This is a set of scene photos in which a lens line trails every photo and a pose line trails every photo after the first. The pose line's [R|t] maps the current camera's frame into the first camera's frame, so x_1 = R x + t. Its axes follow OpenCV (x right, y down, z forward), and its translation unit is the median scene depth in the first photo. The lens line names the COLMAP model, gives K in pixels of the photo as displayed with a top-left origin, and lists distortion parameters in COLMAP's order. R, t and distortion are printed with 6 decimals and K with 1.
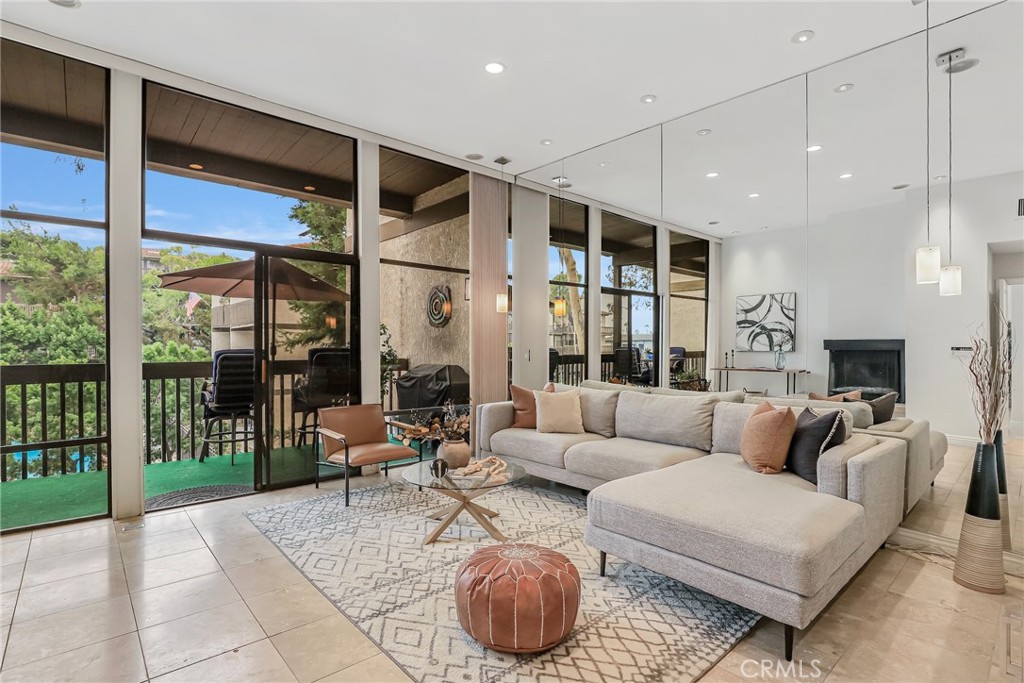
lens RADIAL K [[494.4, 0, 511.5], [0, 494.4, 346.6], [0, 0, 1]] dist [-0.037559, 0.011483]
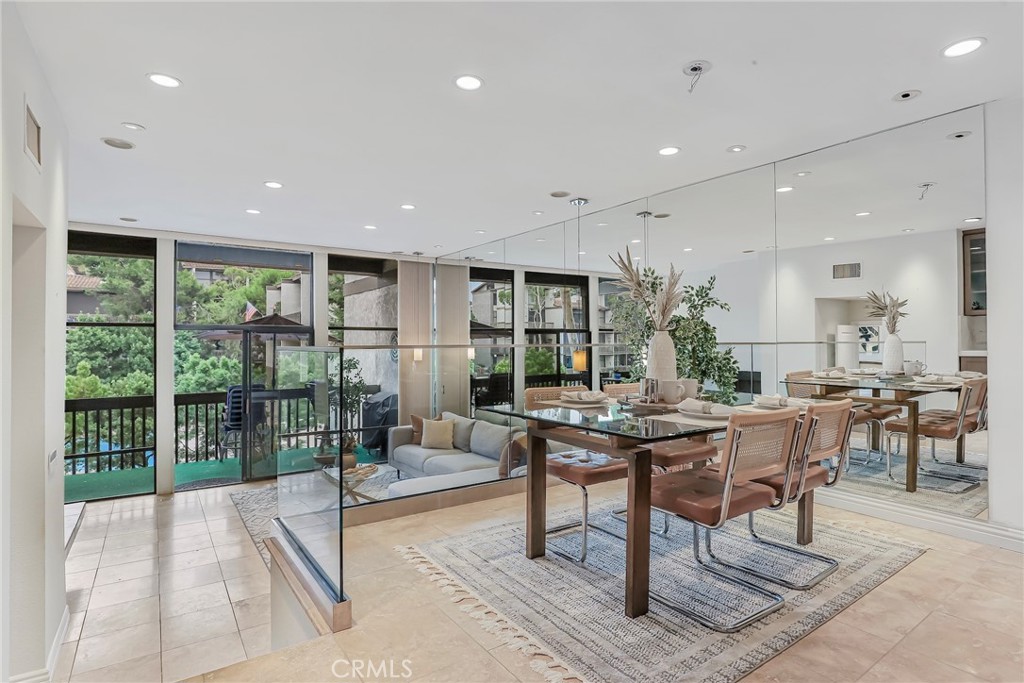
lens RADIAL K [[511.4, 0, 507.3], [0, 511.4, 338.4], [0, 0, 1]] dist [-0.012063, 0.000240]
pose [[0.992072, -0.004474, -0.125593, 0.543755], [0.002887, 0.999914, -0.012817, -0.147437], [0.125639, 0.012353, 0.991999, -0.545483]]
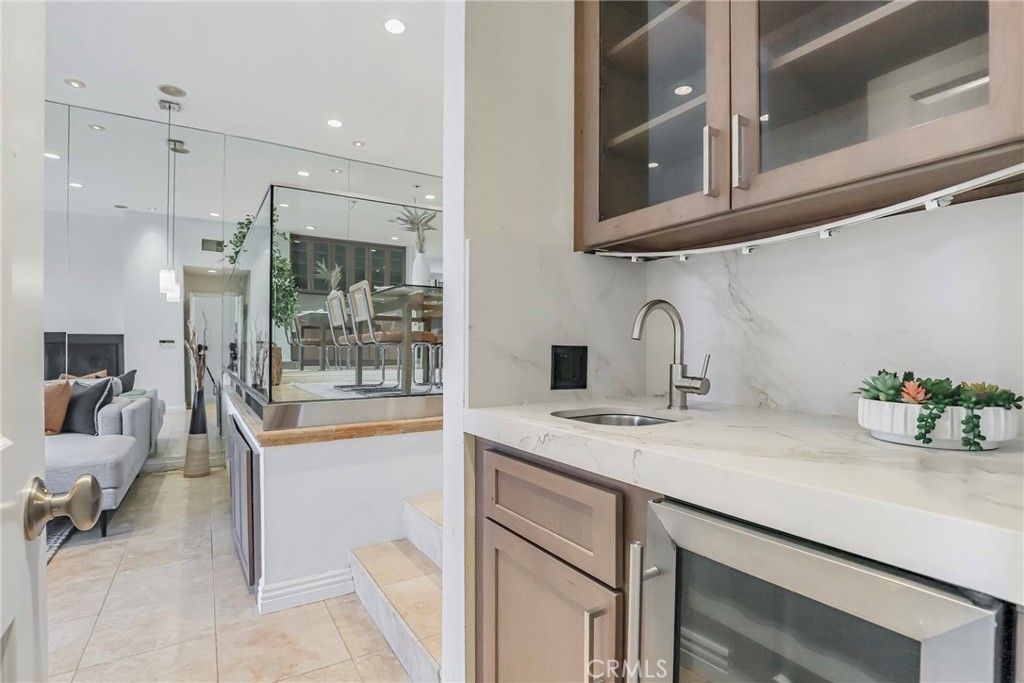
lens RADIAL K [[494.4, 0, 511.5], [0, 494.4, 346.6], [0, 0, 1]] dist [-0.037559, 0.011483]
pose [[0.170549, -0.001502, 0.985348, -0.322602], [0.005118, 0.999987, 0.000639, 0.031608], [-0.985336, 0.004934, 0.170554, -0.235446]]
